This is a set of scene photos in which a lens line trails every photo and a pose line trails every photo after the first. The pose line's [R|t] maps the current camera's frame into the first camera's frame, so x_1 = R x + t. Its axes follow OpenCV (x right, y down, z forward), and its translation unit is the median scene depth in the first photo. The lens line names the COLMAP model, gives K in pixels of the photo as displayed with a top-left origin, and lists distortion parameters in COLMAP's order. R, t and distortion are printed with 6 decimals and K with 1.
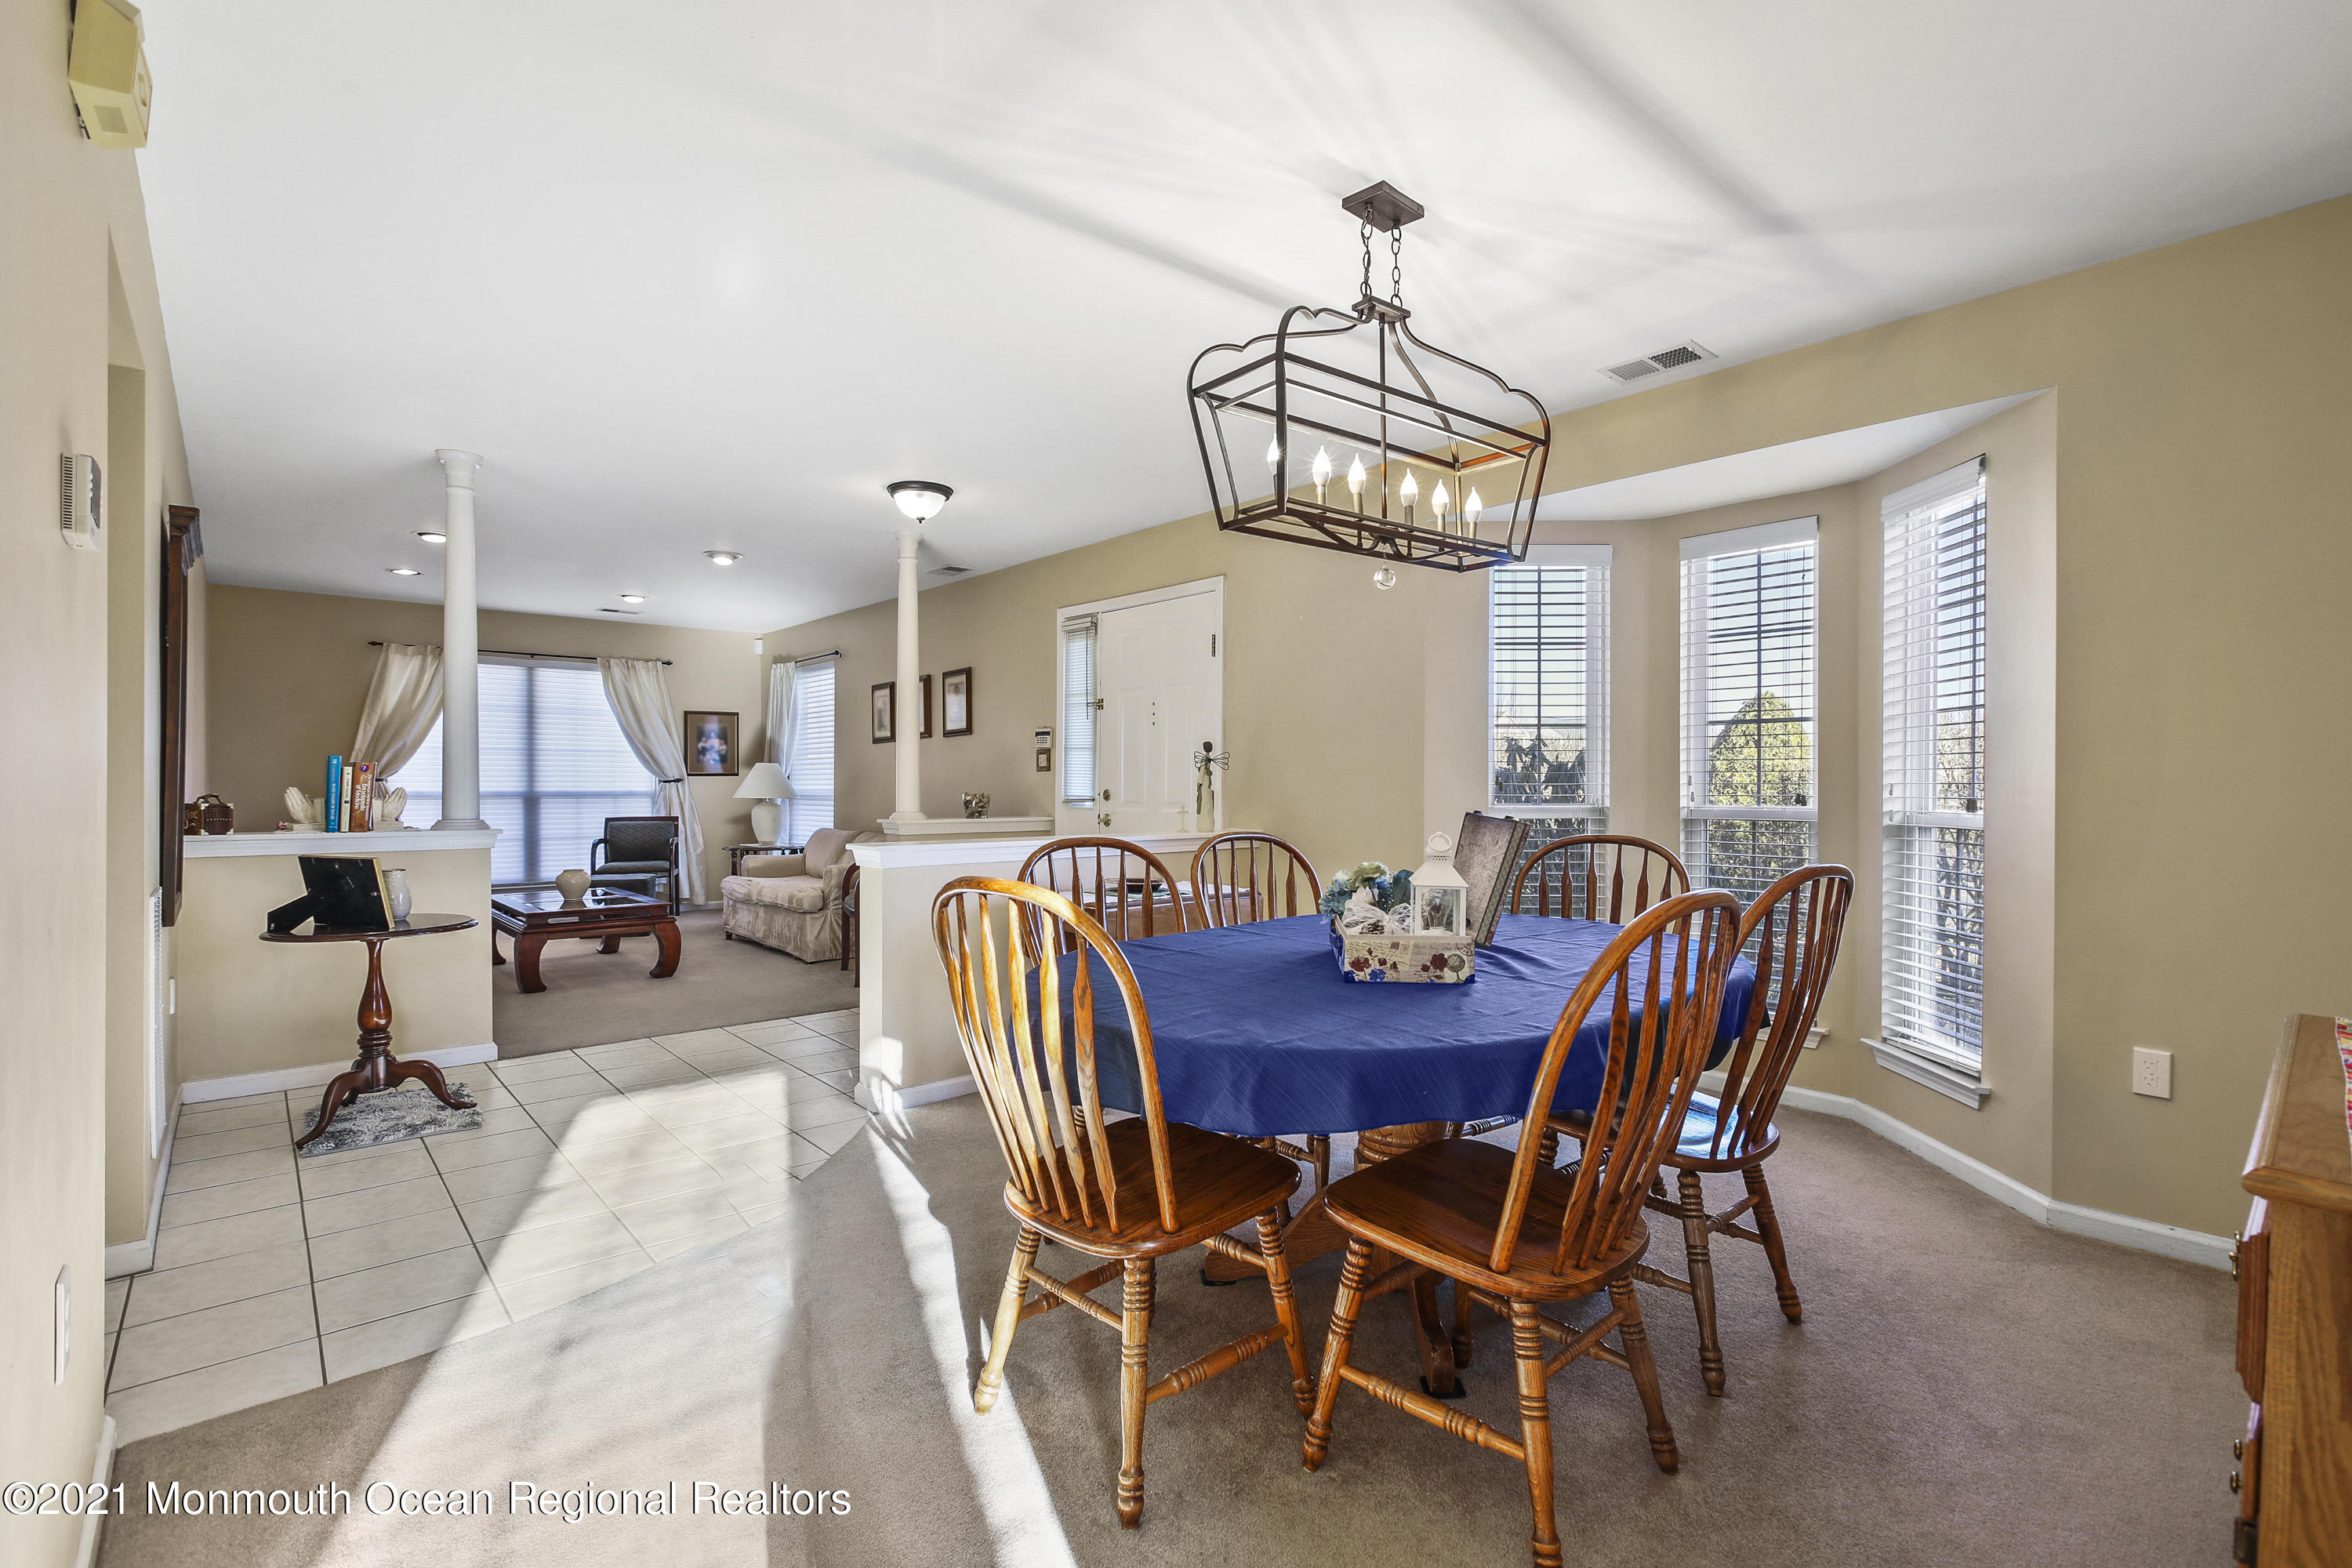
lens RADIAL K [[1062.3, 0, 1194.9], [0, 1062.3, 794.7], [0, 0, 1]] dist [0.001554, -0.000320]
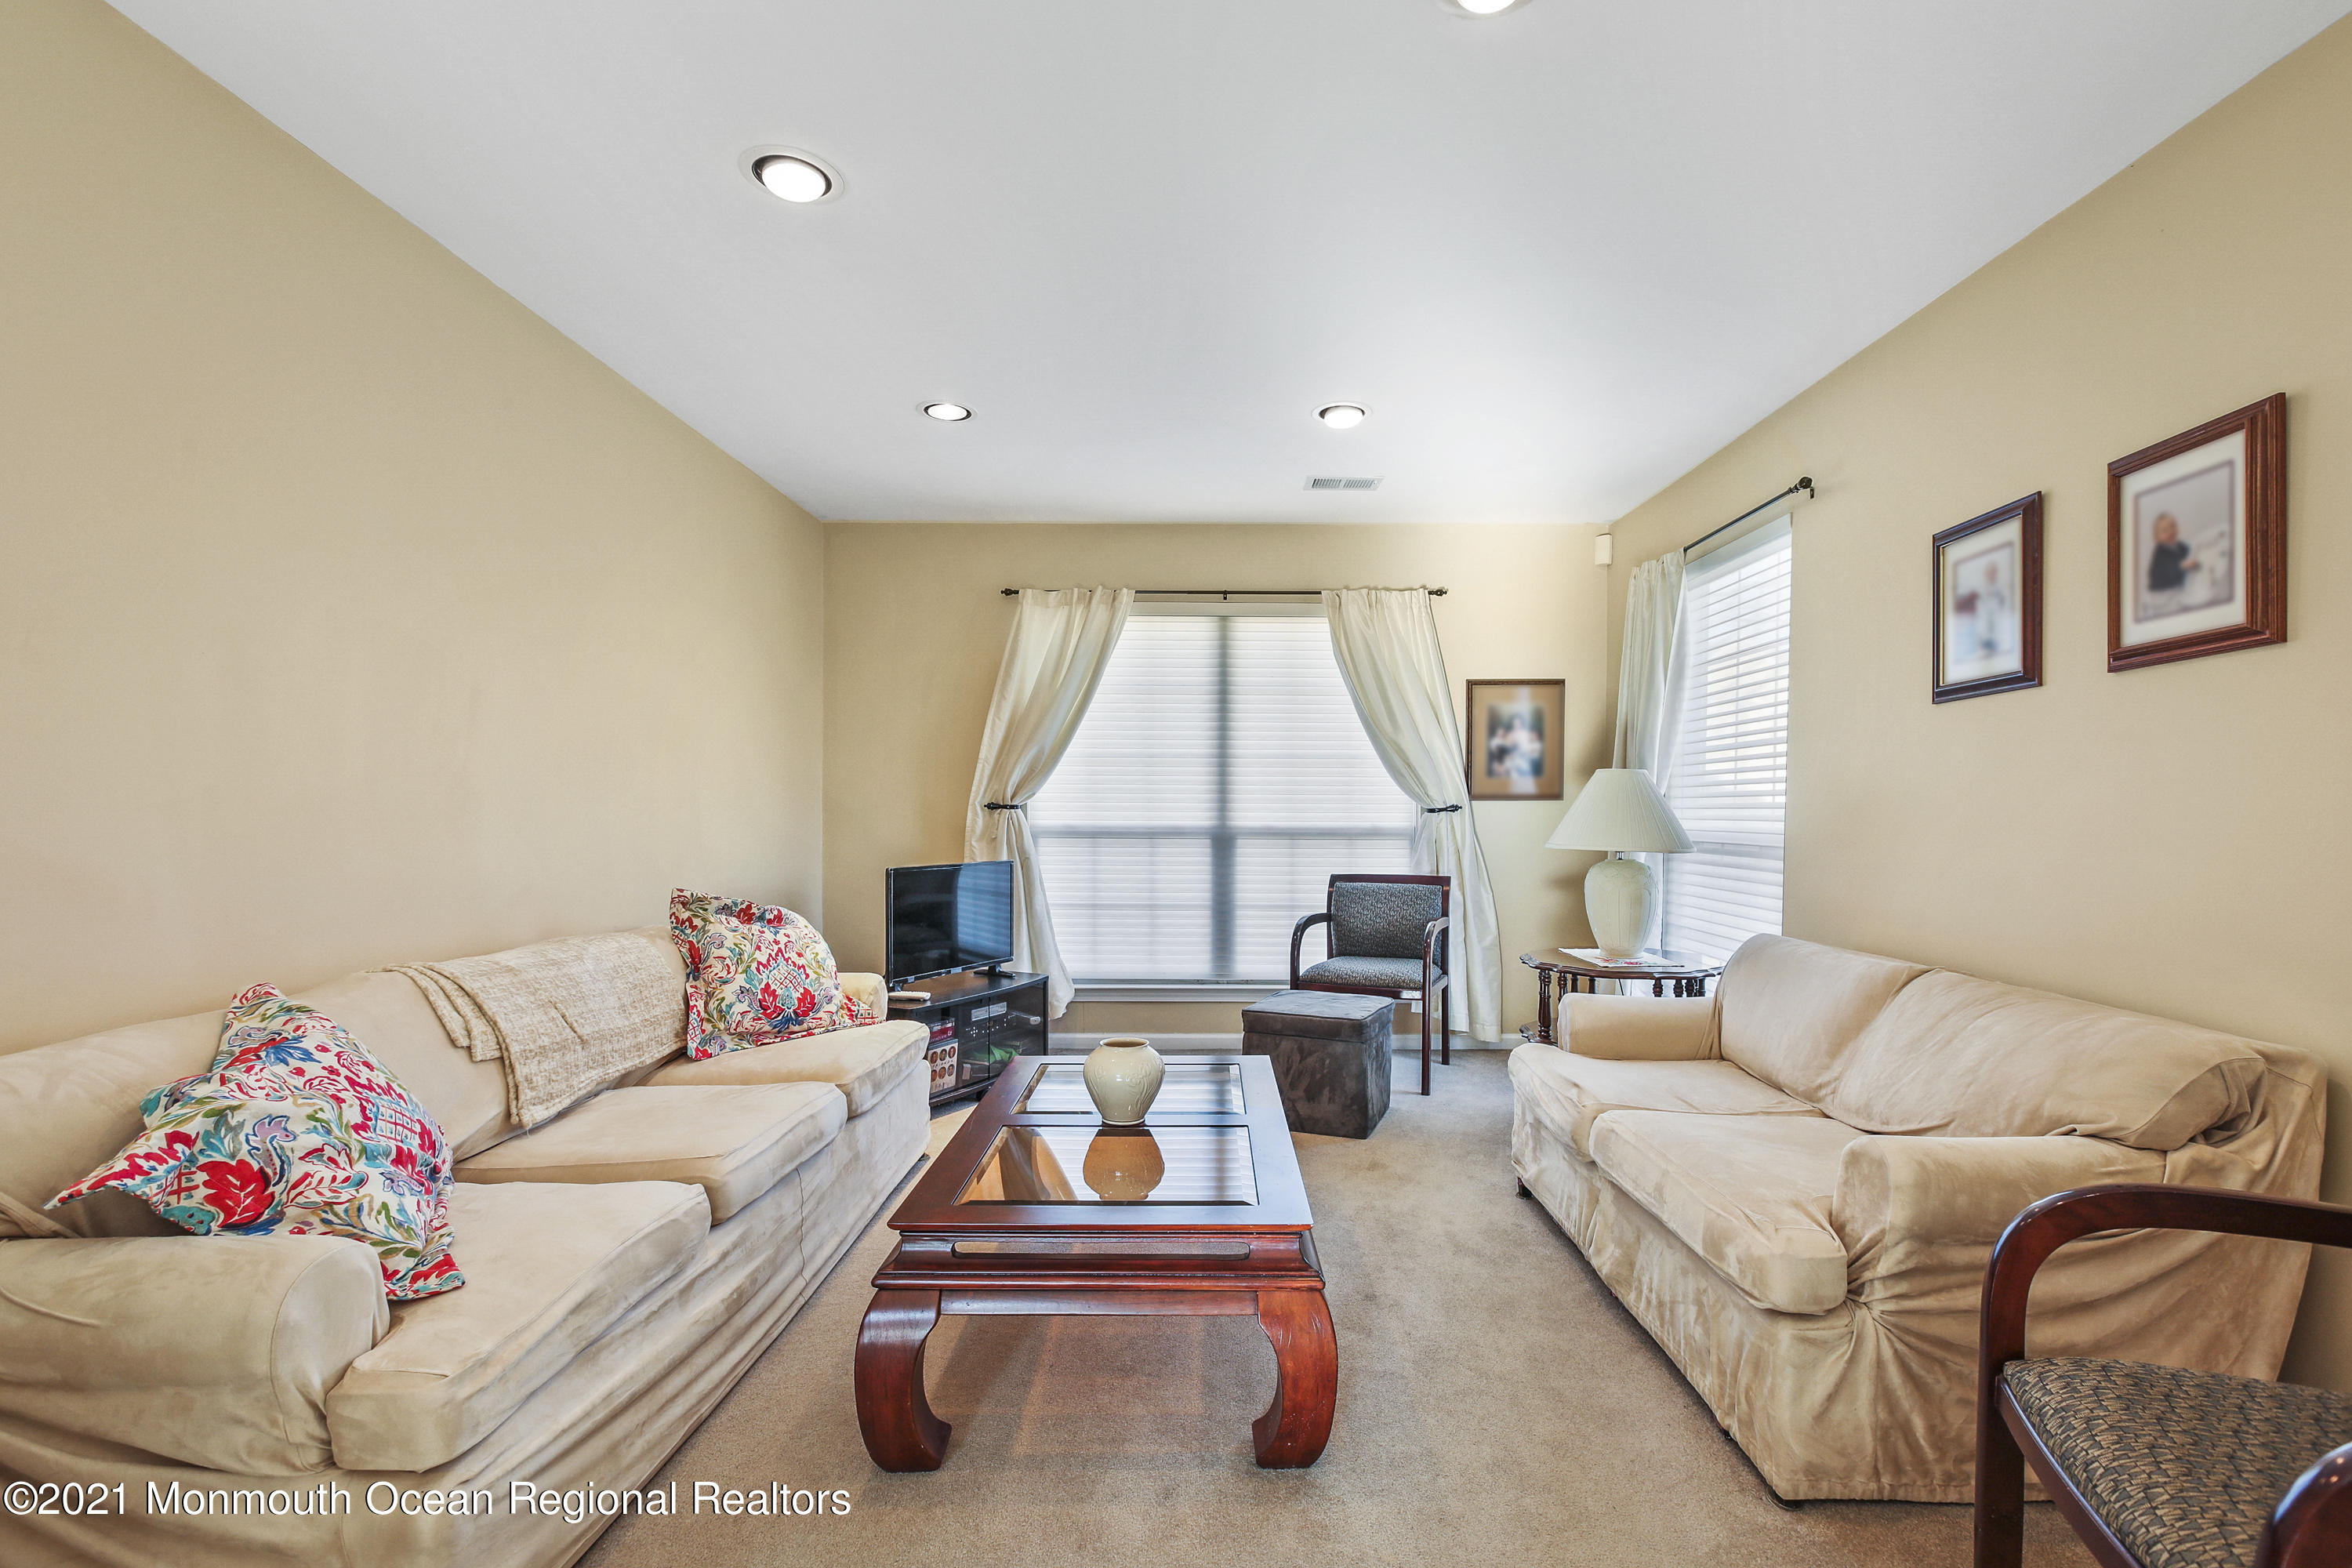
lens RADIAL K [[1062.3, 0, 1192.5], [0, 1062.3, 808.1], [0, 0, 1]] dist [0.001554, -0.000320]
pose [[0.727112, 0.004717, -0.686503, -0.217613], [-0.012335, 0.999905, -0.006193, -0.008653], [0.686408, 0.012971, 0.727101, 0.528768]]
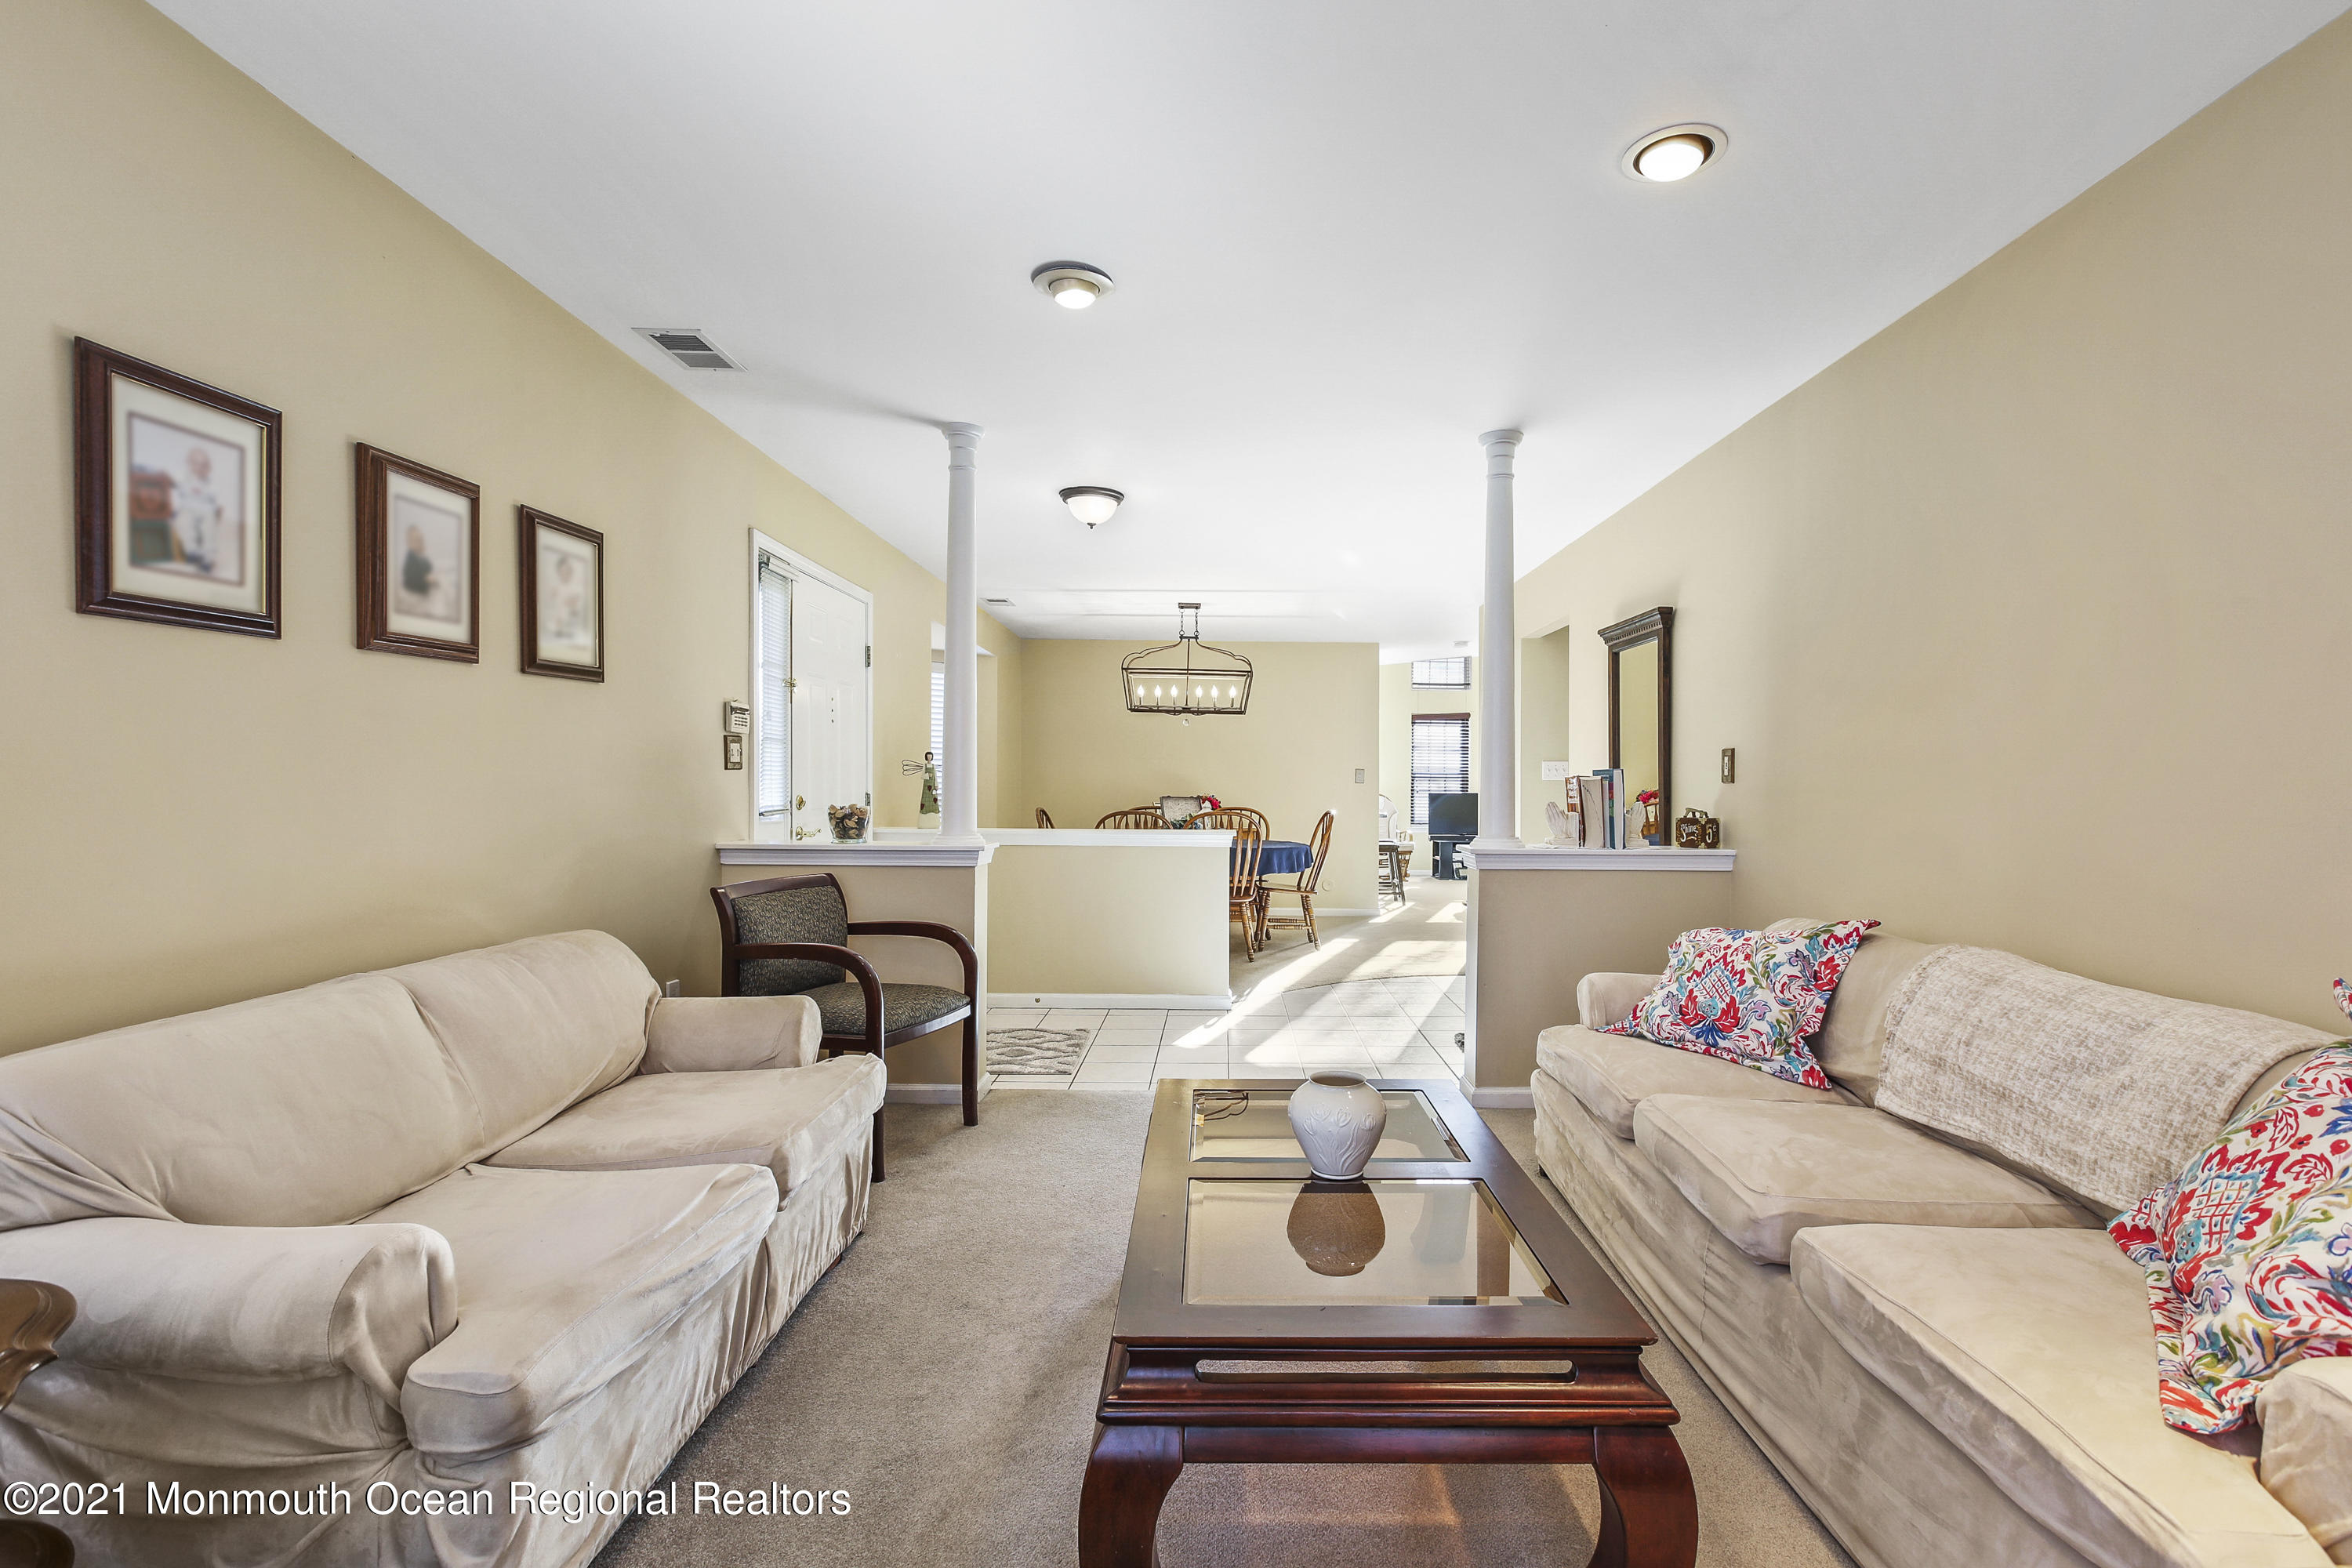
lens RADIAL K [[1062.3, 0, 1183.3], [0, 1062.3, 782.5], [0, 0, 1]] dist [0.001554, -0.000320]
pose [[-0.735707, -0.011239, 0.677206, -0.548294], [-0.001791, 0.999891, 0.014649, -0.015955], [-0.677297, 0.009565, -0.735647, 0.905953]]
